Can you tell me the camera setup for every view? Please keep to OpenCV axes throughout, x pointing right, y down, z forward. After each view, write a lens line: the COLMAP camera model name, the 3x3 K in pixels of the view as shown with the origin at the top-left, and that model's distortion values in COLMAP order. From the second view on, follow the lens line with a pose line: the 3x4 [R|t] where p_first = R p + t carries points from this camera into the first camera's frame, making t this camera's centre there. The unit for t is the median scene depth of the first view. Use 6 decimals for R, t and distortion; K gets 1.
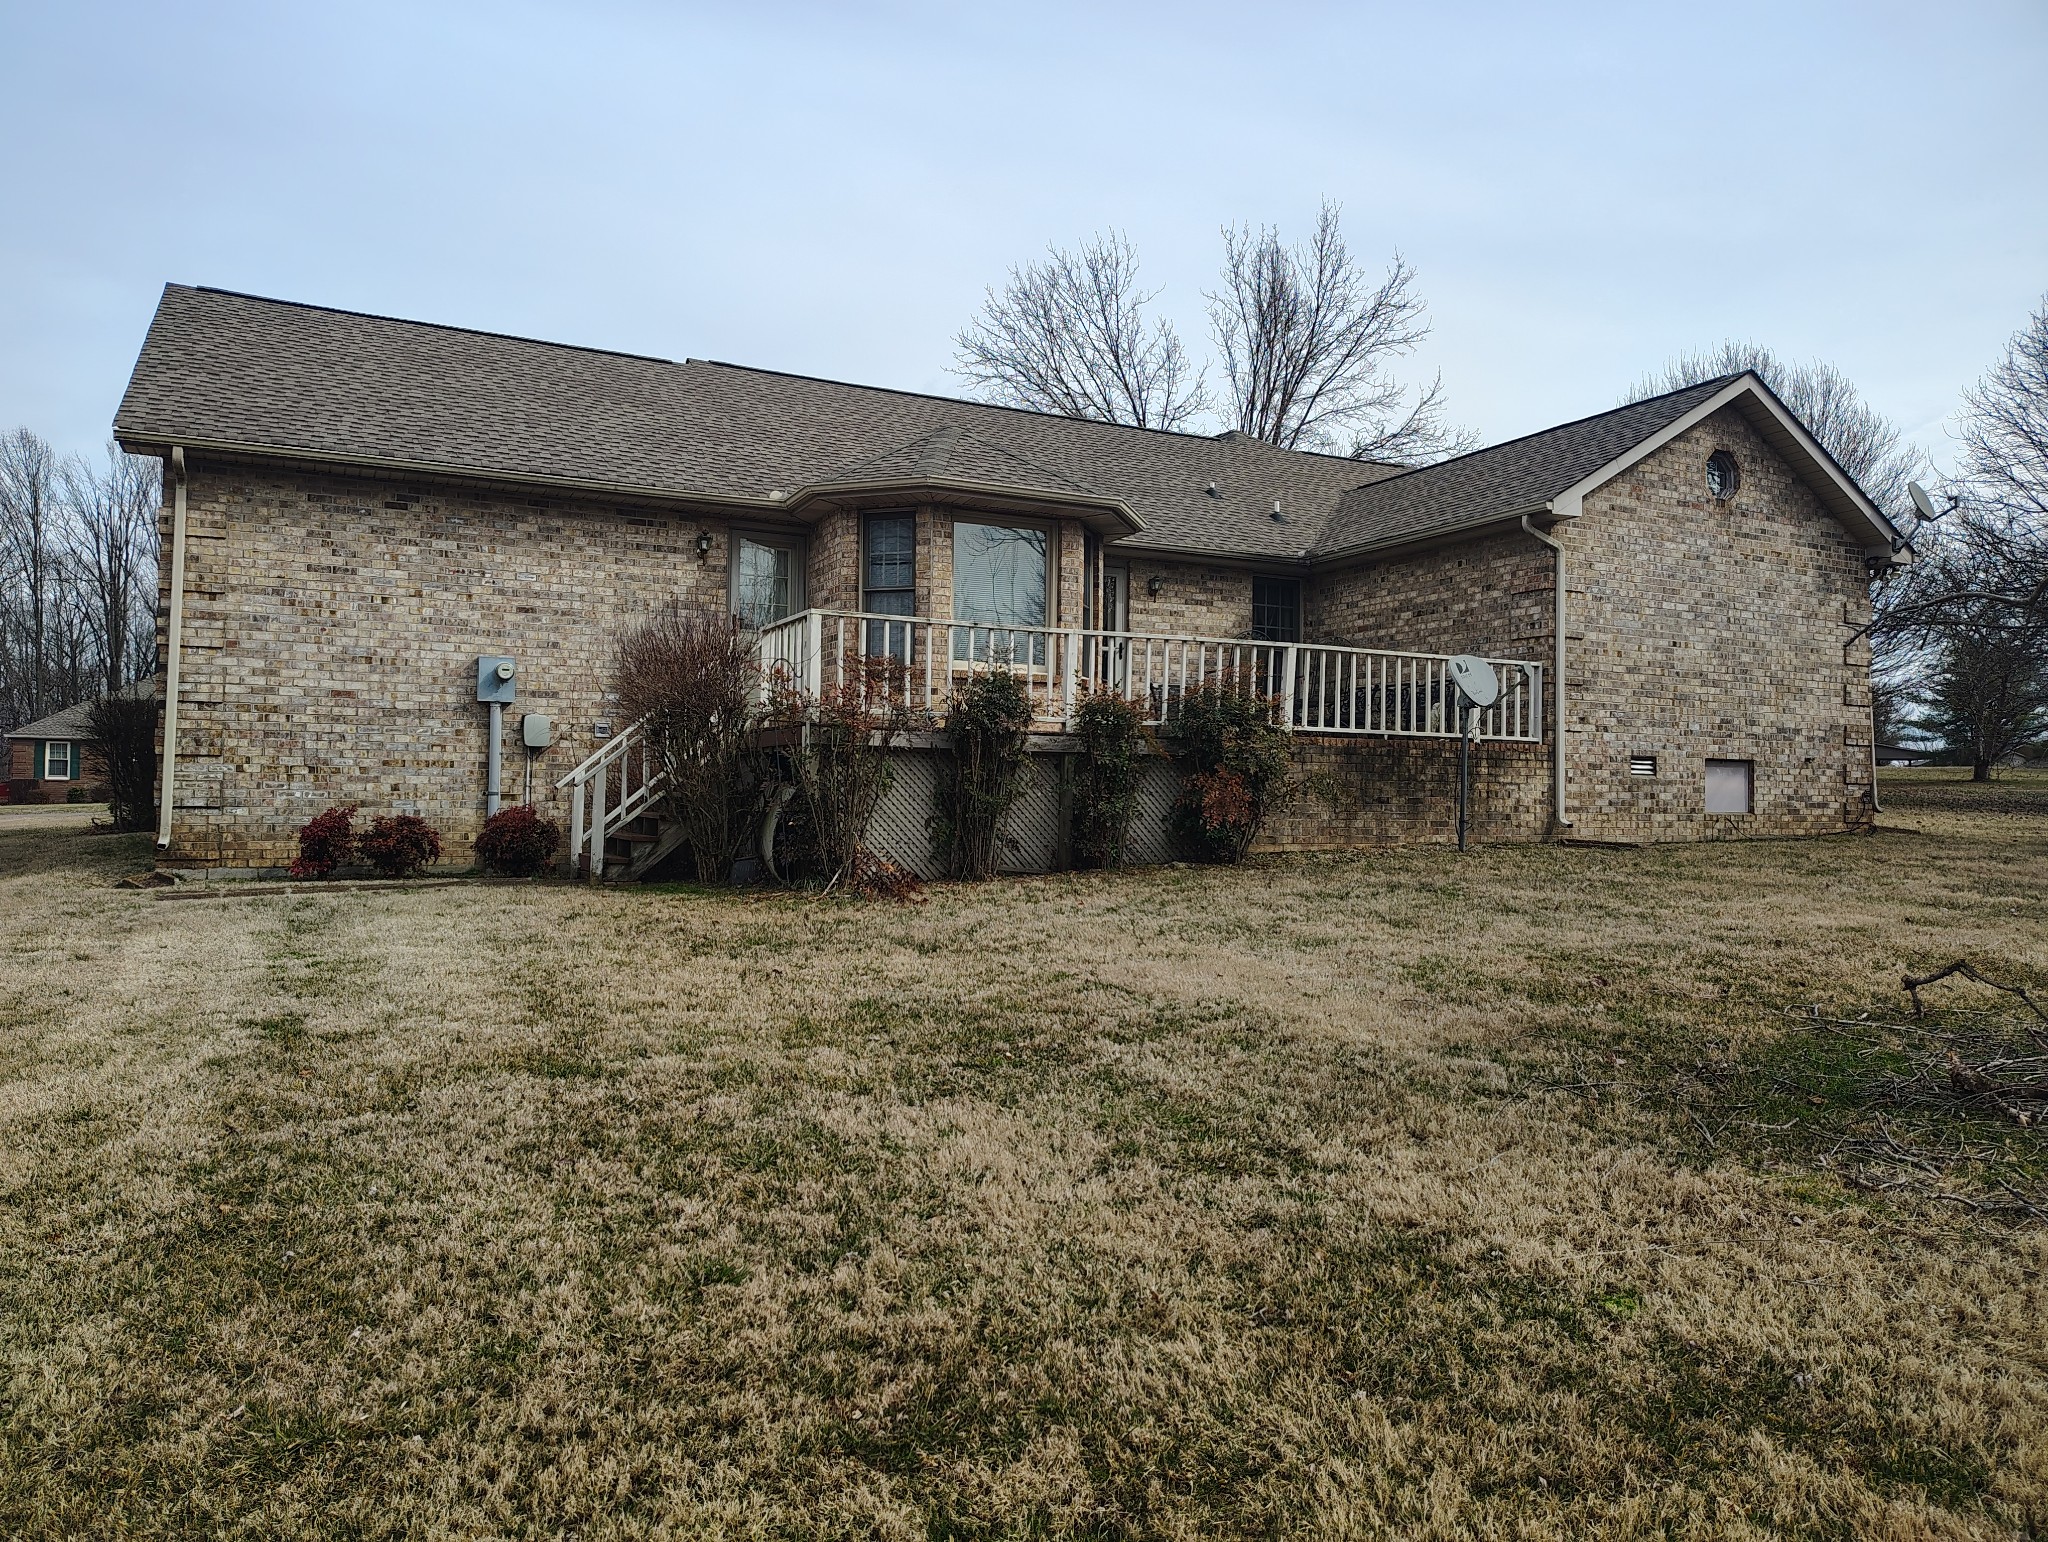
lens RADIAL K [[1385.7, 0, 1025.8], [0, 1385.7, 771.2], [0, 0, 1]] dist [-0.007928, -0.001027]
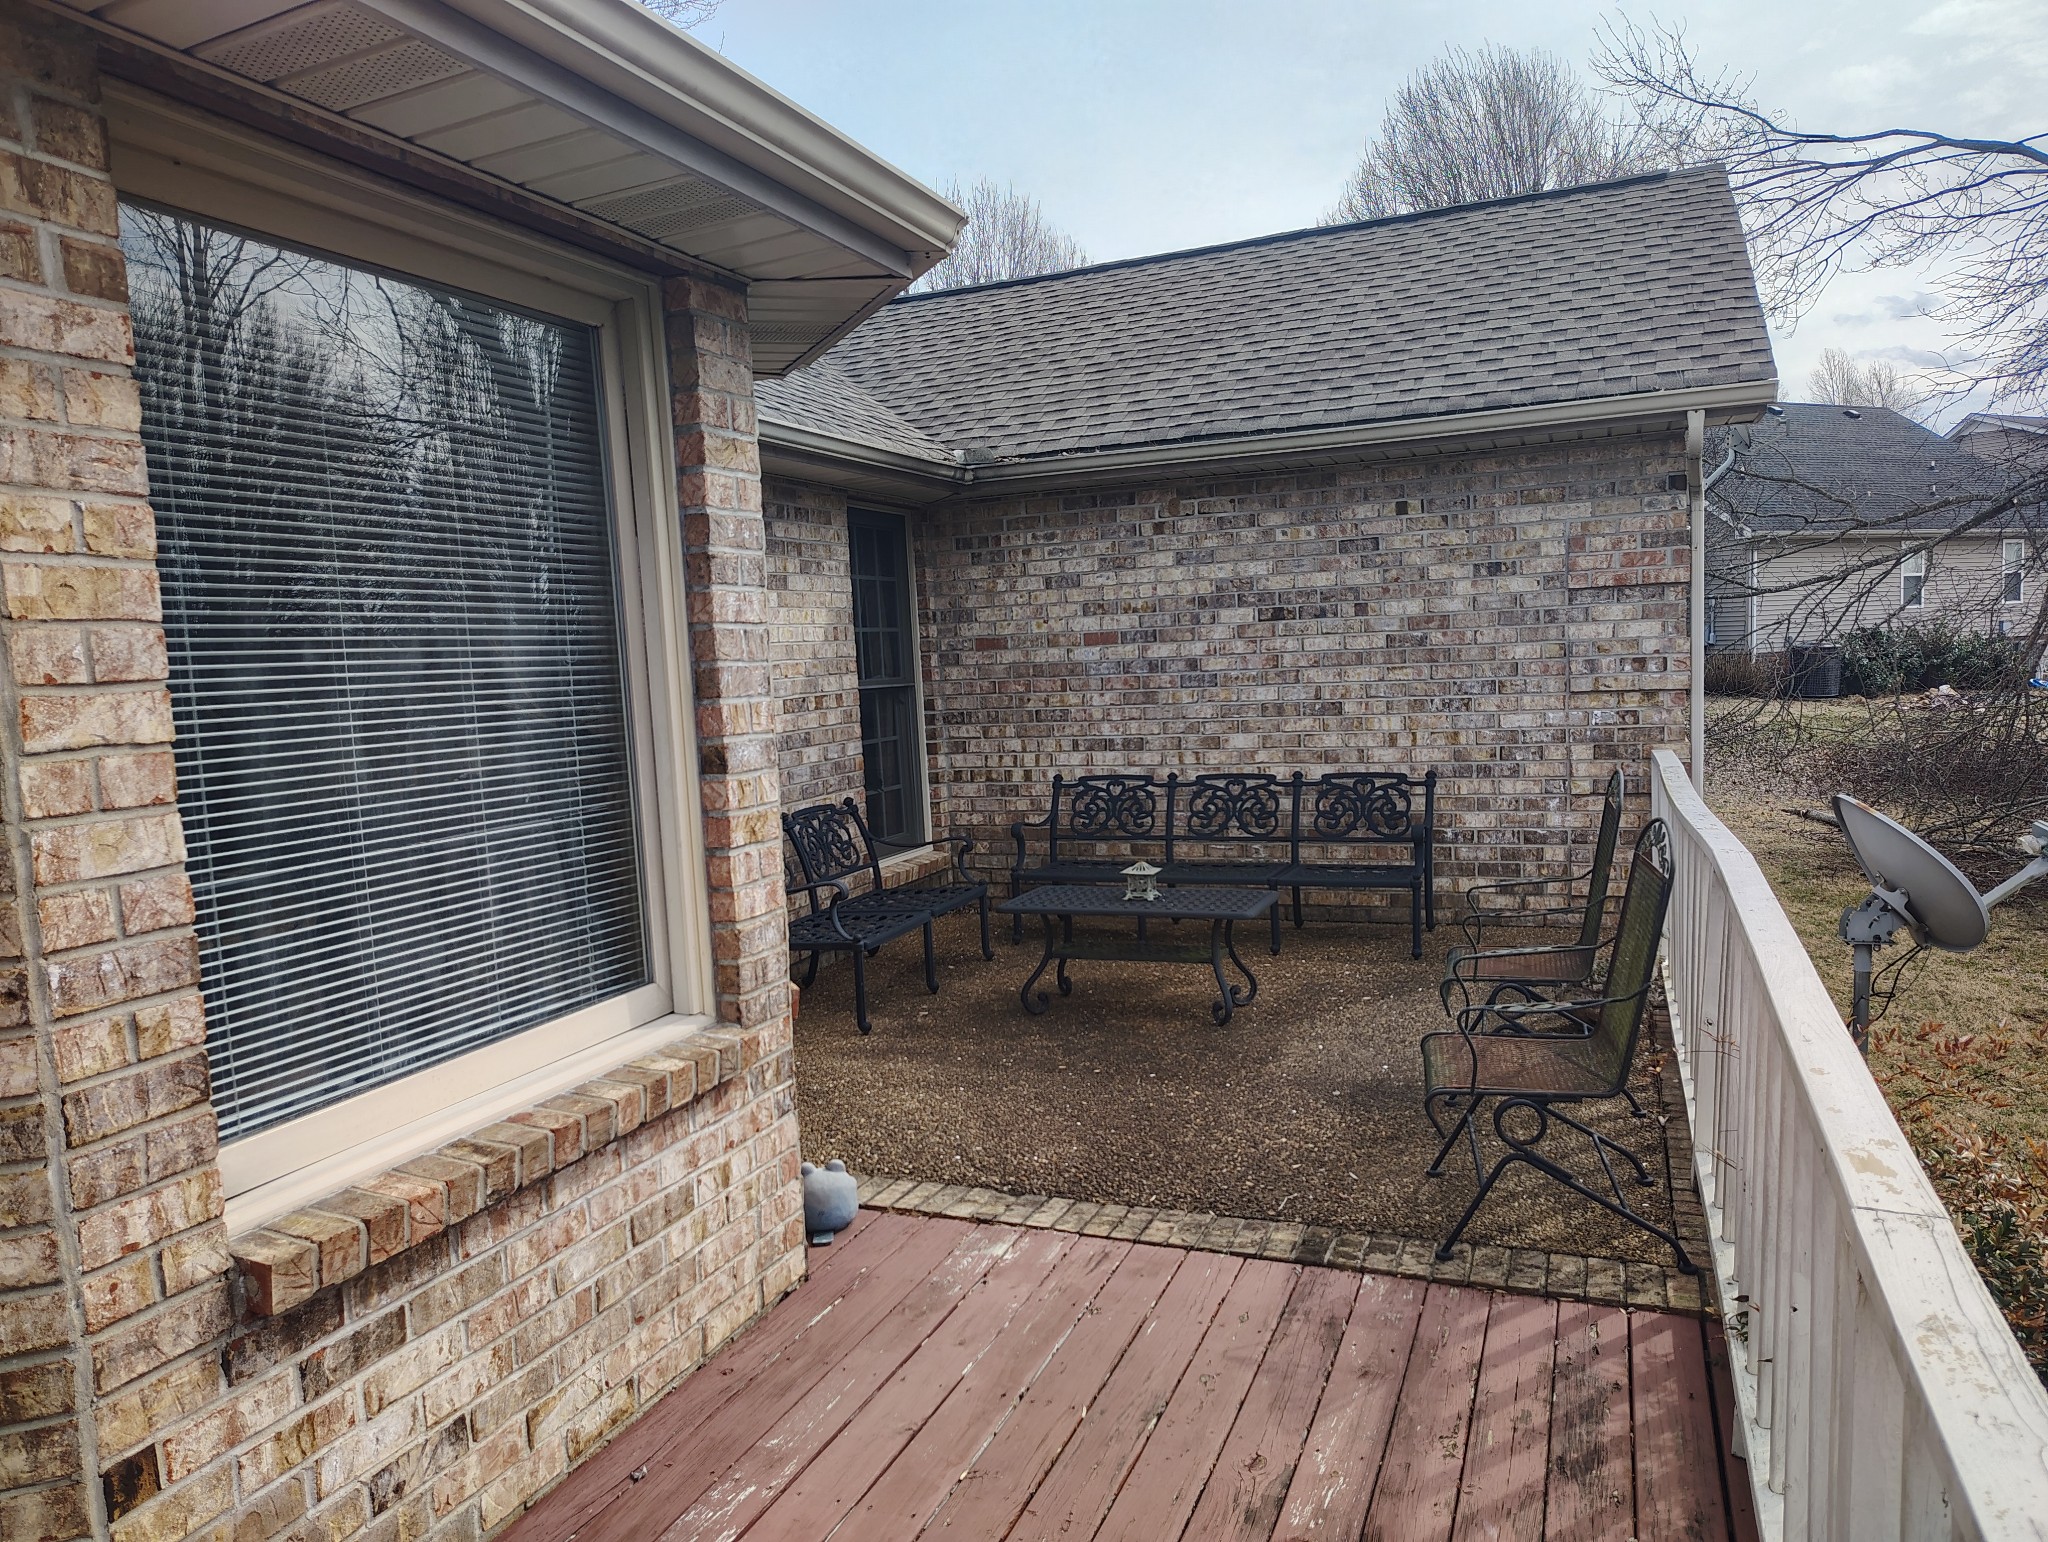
lens RADIAL K [[1385.7, 0, 1025.2], [0, 1385.7, 775.8], [0, 0, 1]] dist [-0.007928, -0.001027]
pose [[0.754279, -0.102700, 0.648472, -0.069991], [0.040426, 0.993081, 0.110255, -0.117340], [-0.655308, -0.056947, 0.753212, 0.734049]]
